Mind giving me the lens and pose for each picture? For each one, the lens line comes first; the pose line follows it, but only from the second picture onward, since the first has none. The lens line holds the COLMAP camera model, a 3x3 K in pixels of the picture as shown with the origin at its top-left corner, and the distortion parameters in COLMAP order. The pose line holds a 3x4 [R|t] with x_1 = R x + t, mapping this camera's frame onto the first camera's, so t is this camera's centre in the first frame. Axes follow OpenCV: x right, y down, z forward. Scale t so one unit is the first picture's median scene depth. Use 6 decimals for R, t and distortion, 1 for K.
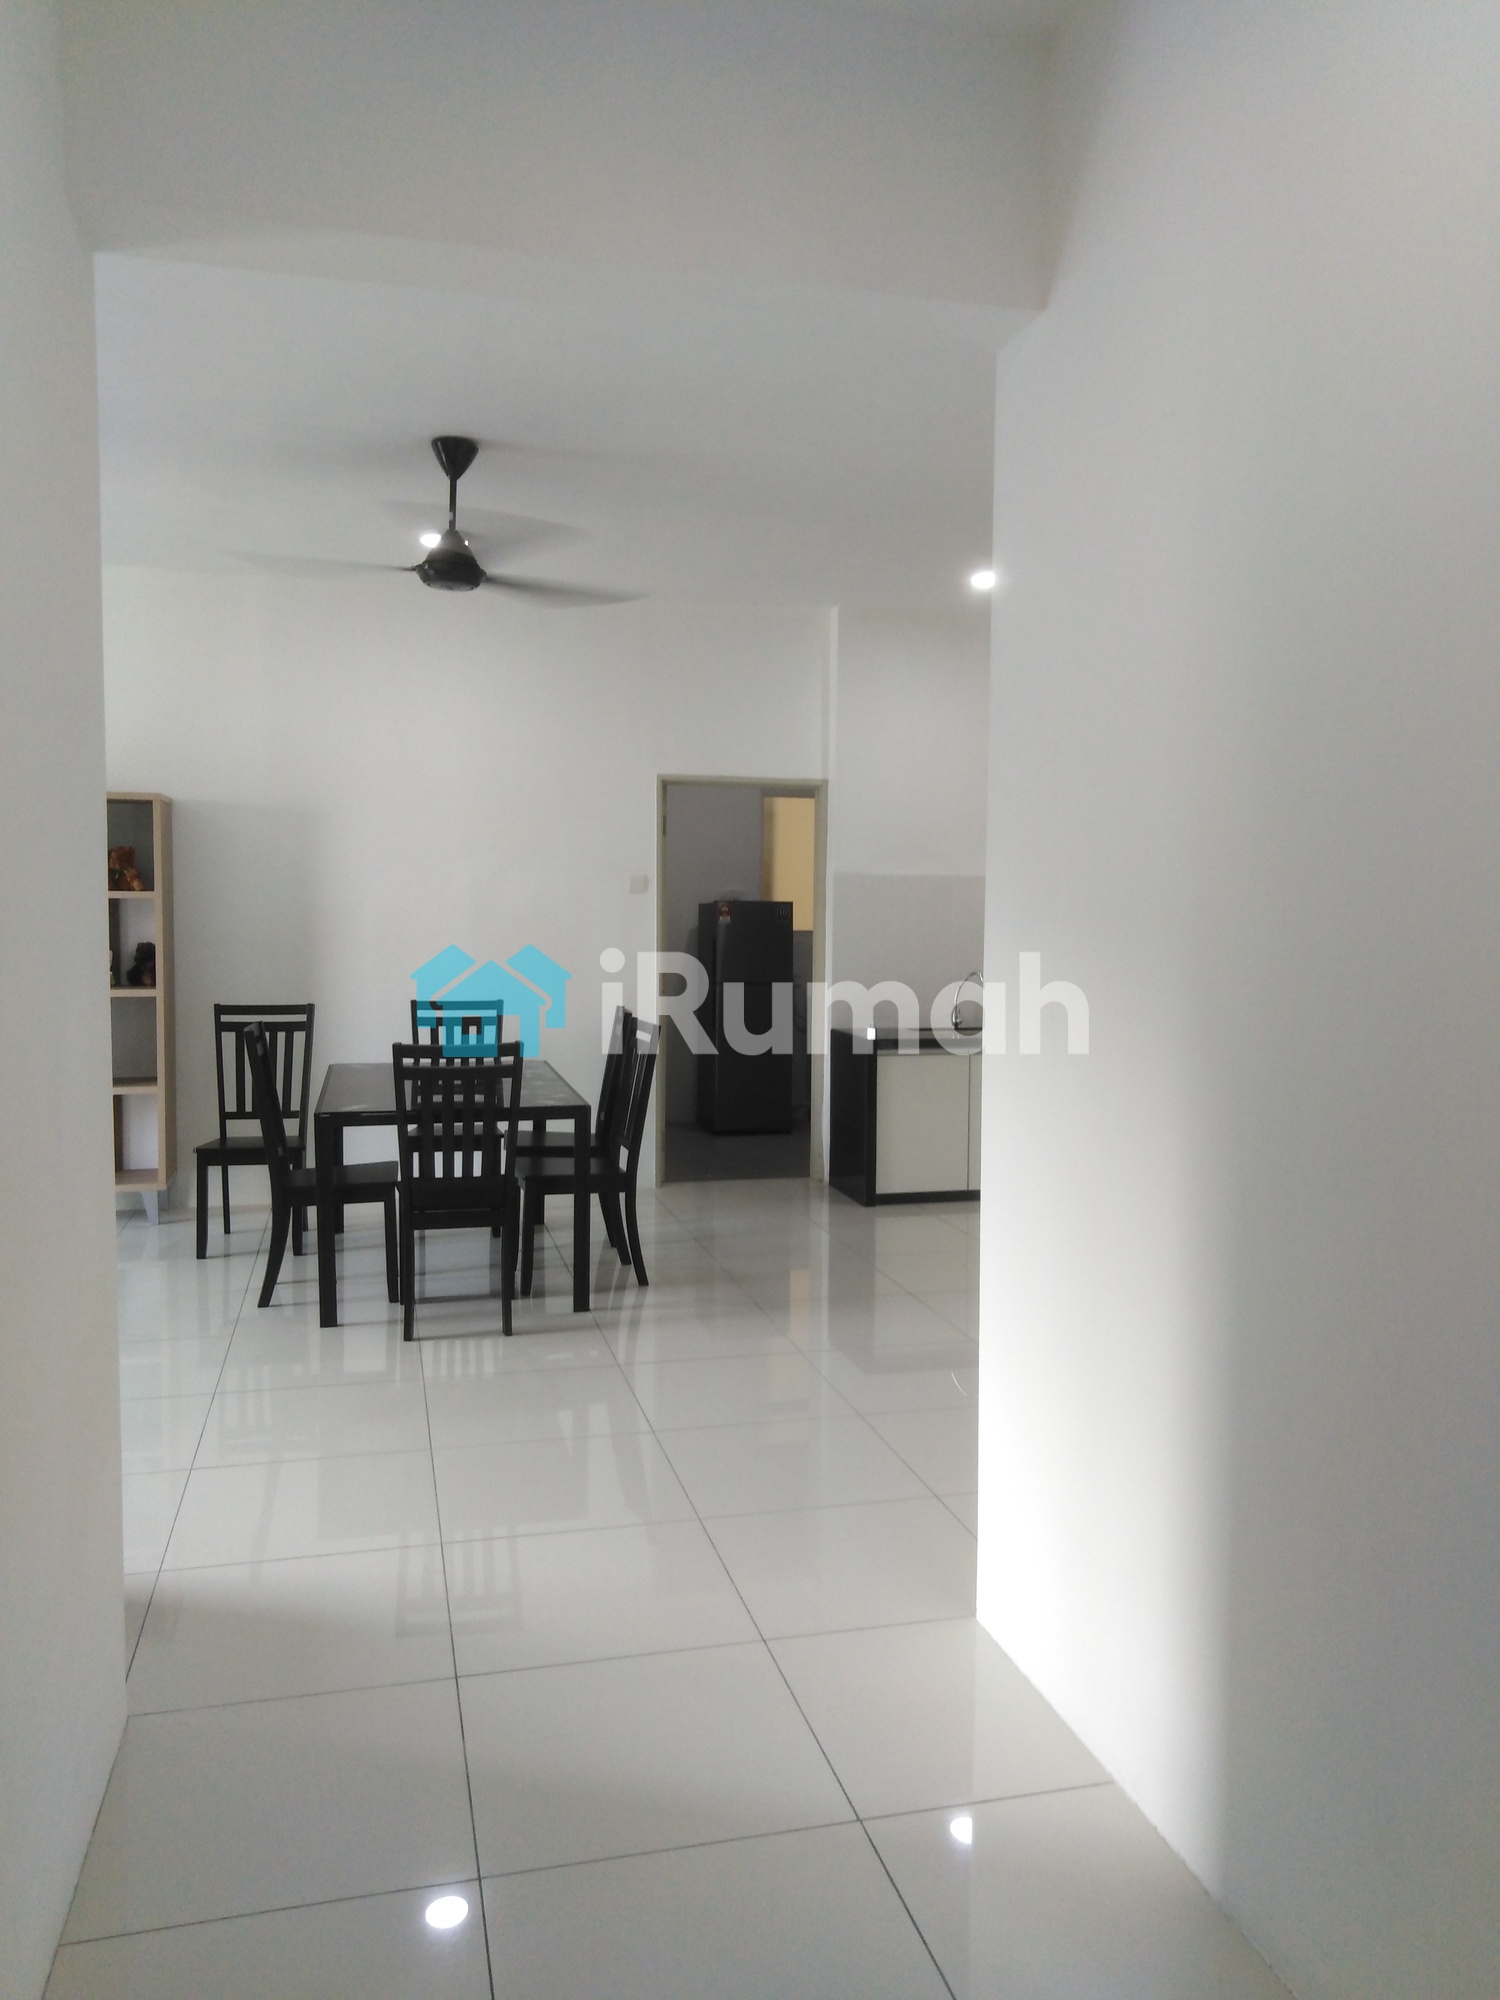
lens RADIAL K [[1416.8, 0, 750.0], [0, 1416.8, 1000.0], [0, 0, 1]] dist [0.009740, 0.002917]
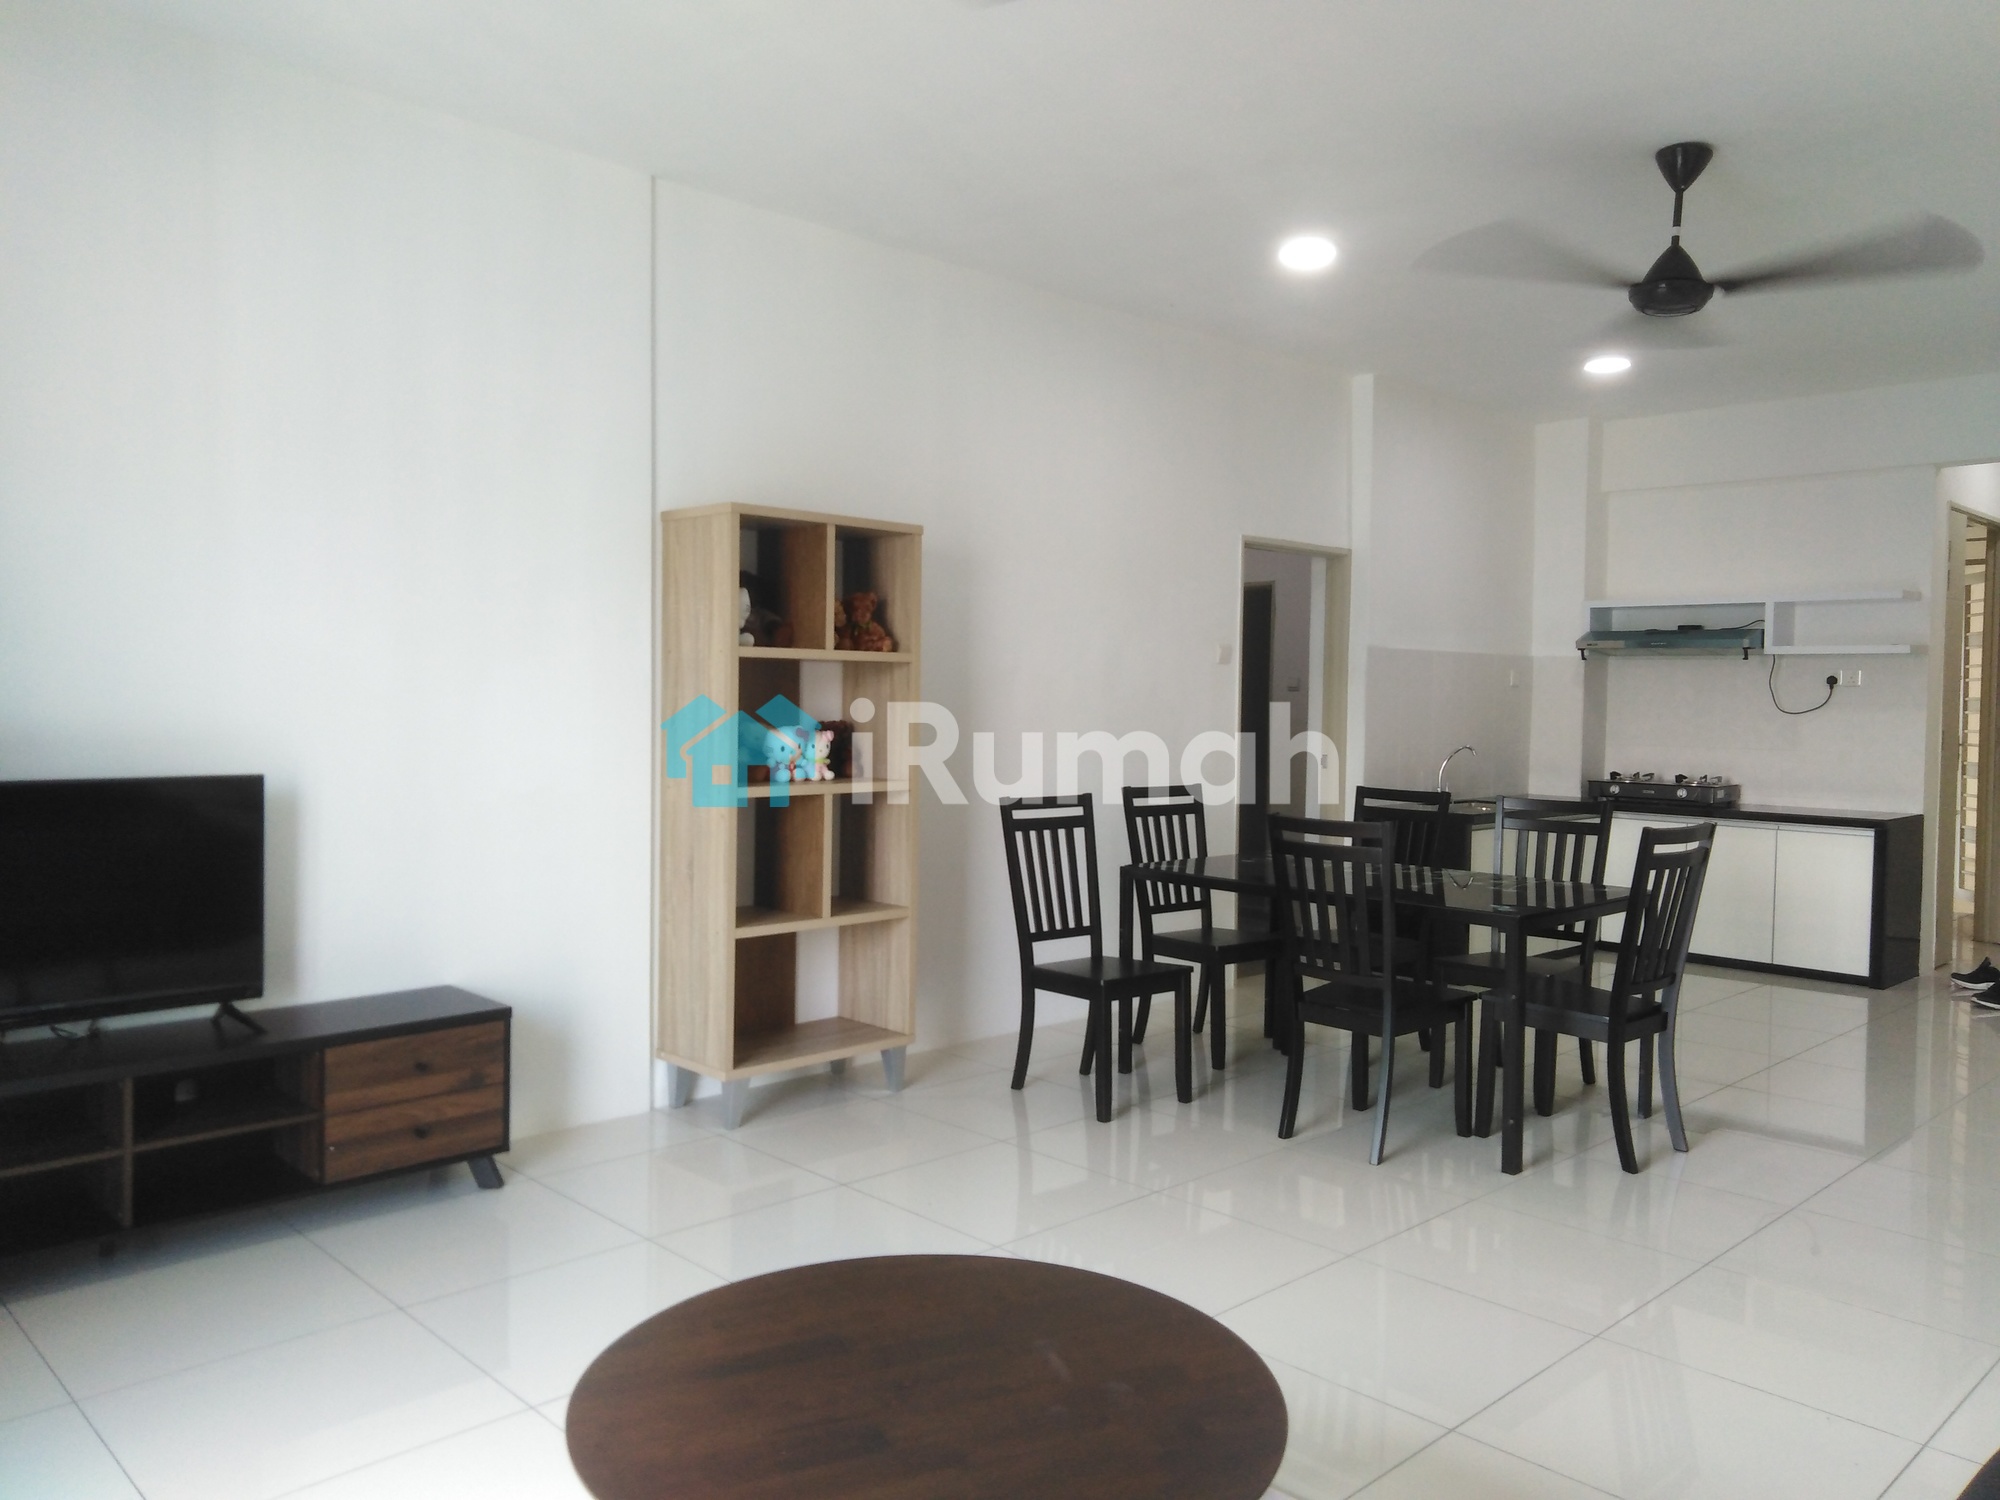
lens RADIAL K [[1416.8, 0, 1000.0], [0, 1416.8, 750.0], [0, 0, 1]] dist [0.009740, 0.002917]
pose [[0.864128, -0.018461, 0.502933, -0.766963], [0.032245, 0.999305, -0.018721, -0.008327], [-0.502238, 0.032394, 0.864122, 0.333454]]
